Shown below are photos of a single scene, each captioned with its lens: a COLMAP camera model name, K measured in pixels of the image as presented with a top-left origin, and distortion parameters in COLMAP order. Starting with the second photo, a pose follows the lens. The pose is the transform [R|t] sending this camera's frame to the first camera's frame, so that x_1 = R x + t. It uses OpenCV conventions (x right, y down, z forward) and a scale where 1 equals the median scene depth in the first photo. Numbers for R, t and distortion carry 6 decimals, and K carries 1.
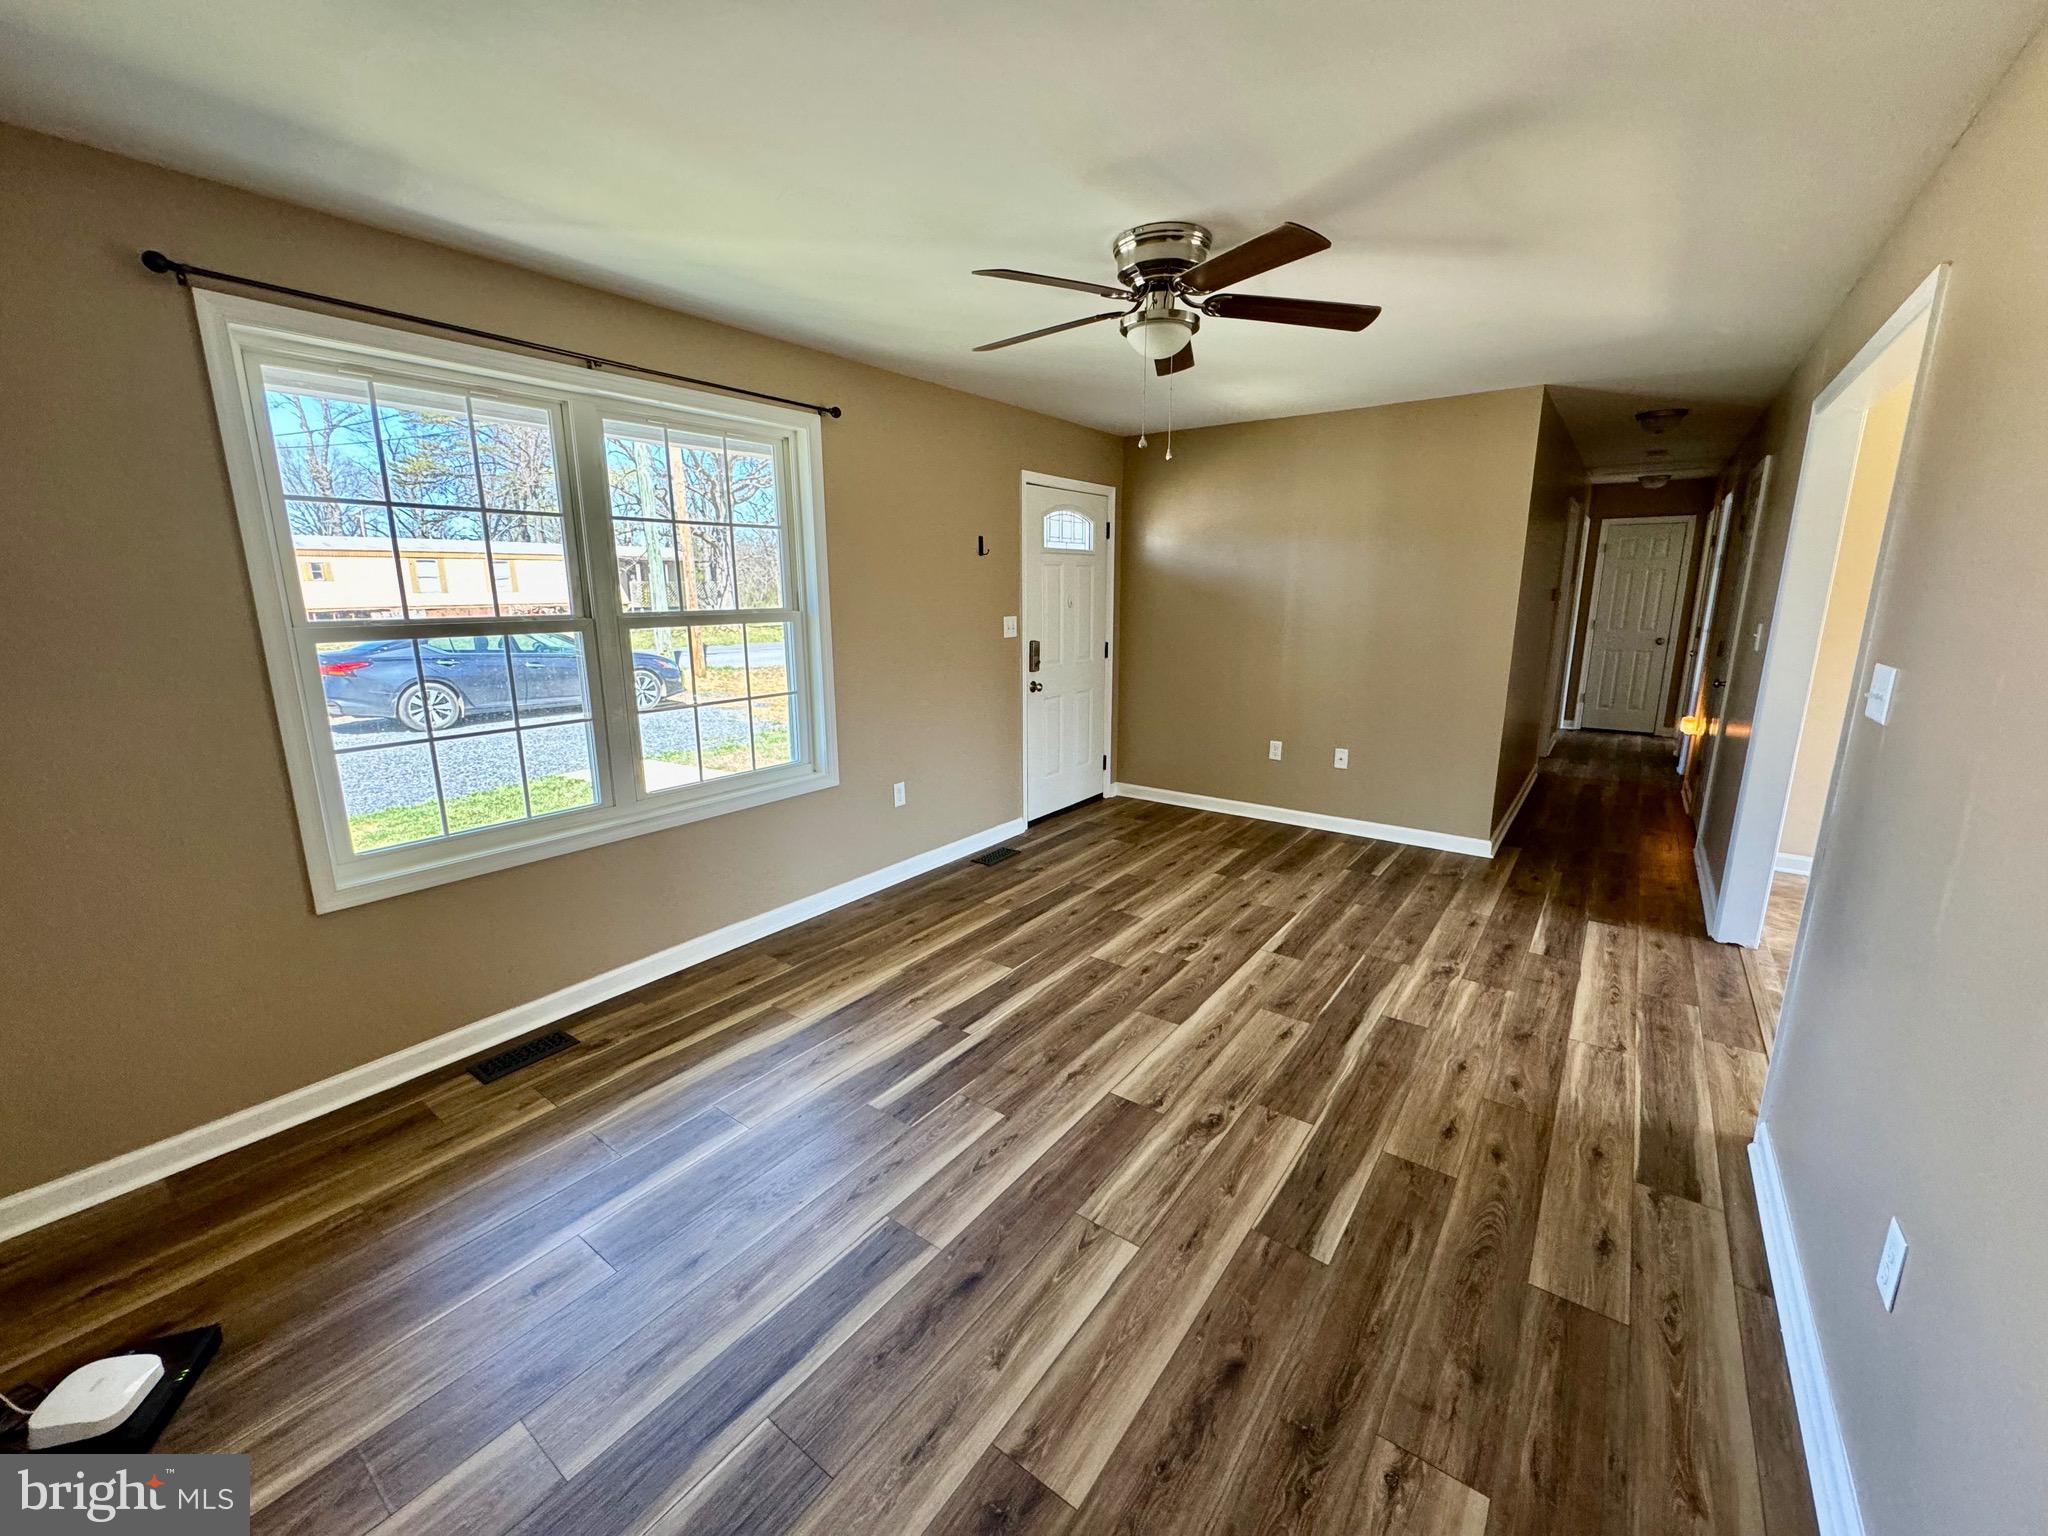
lens RADIAL K [[807.0, 0, 1037.1], [0, 807.0, 760.1], [0, 0, 1]] dist [-0.000207, -0.000104]
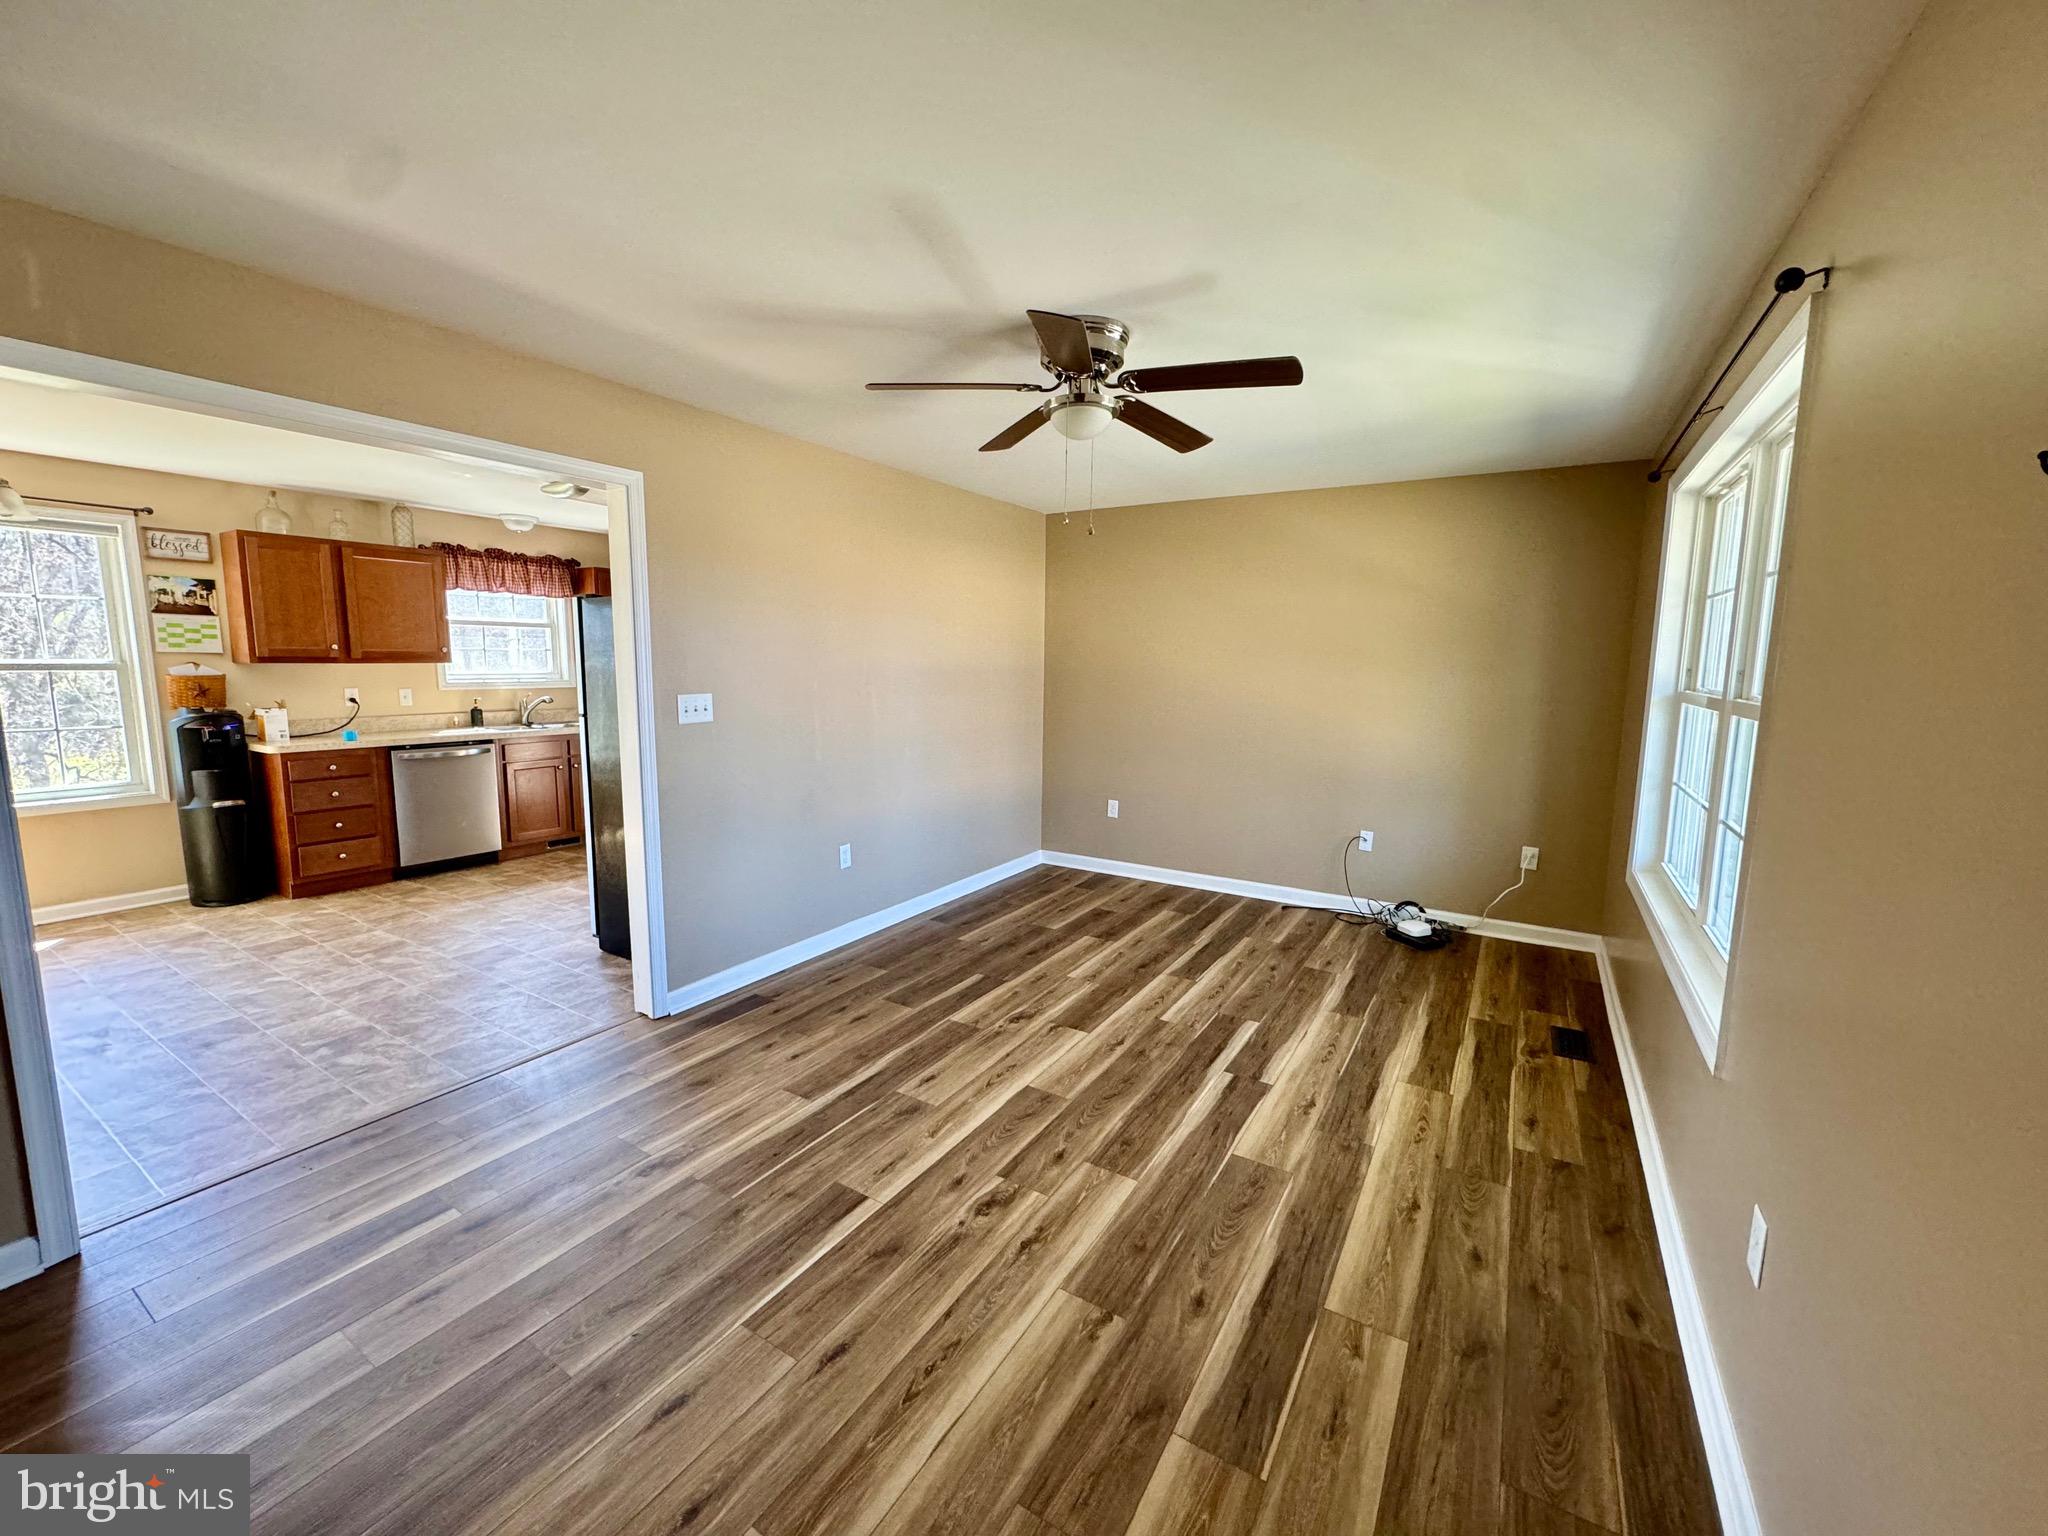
lens RADIAL K [[807.0, 0, 1037.1], [0, 807.0, 760.1], [0, 0, 1]] dist [-0.000207, -0.000104]
pose [[-0.996121, 0.003369, -0.087930, 0.252119], [-0.026039, 0.943227, 0.331126, -0.389089], [0.084054, 0.332131, -0.939481, 1.812810]]
